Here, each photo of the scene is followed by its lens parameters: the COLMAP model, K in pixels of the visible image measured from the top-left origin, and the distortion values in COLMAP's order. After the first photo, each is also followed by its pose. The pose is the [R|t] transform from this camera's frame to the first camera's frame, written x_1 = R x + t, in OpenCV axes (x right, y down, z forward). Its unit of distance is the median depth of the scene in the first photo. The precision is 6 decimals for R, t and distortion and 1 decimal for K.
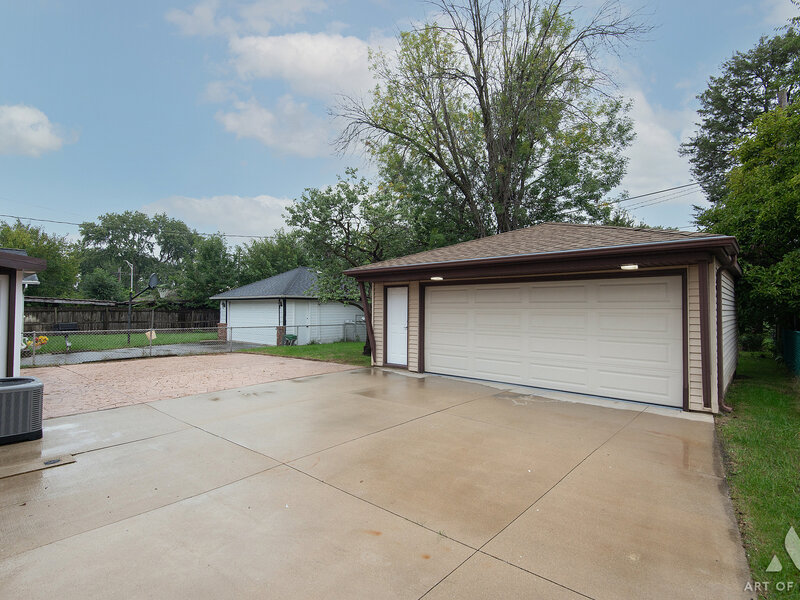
lens RADIAL K [[403.4, 0, 408.1], [0, 403.4, 301.3], [0, 0, 1]] dist [0.017299, -0.009283]
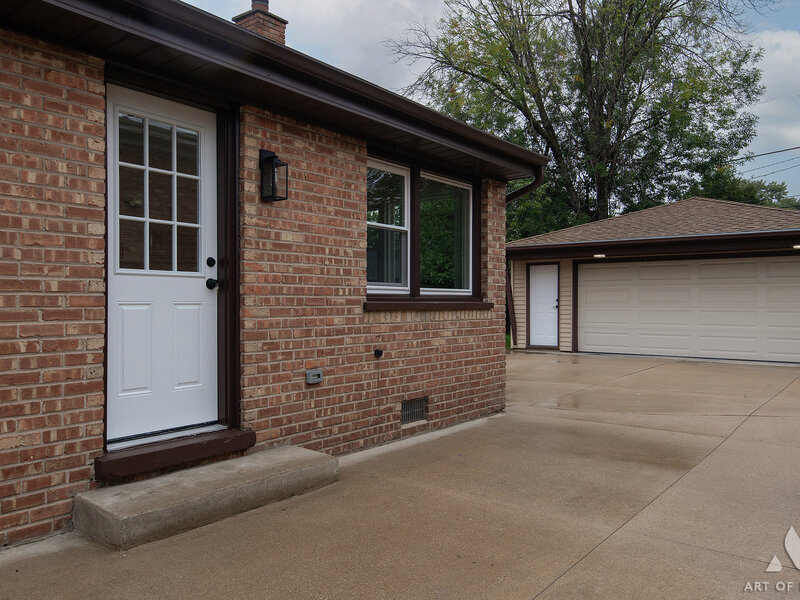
lens RADIAL K [[653.2, 0, 401.2], [0, 653.2, 299.9], [0, 0, 1]] dist [0.000023, 0.012861]
pose [[0.997497, -0.005447, 0.070499, -0.459694], [0.004343, 0.999866, 0.015801, 0.021441], [-0.070576, -0.015455, 0.997387, -0.505160]]
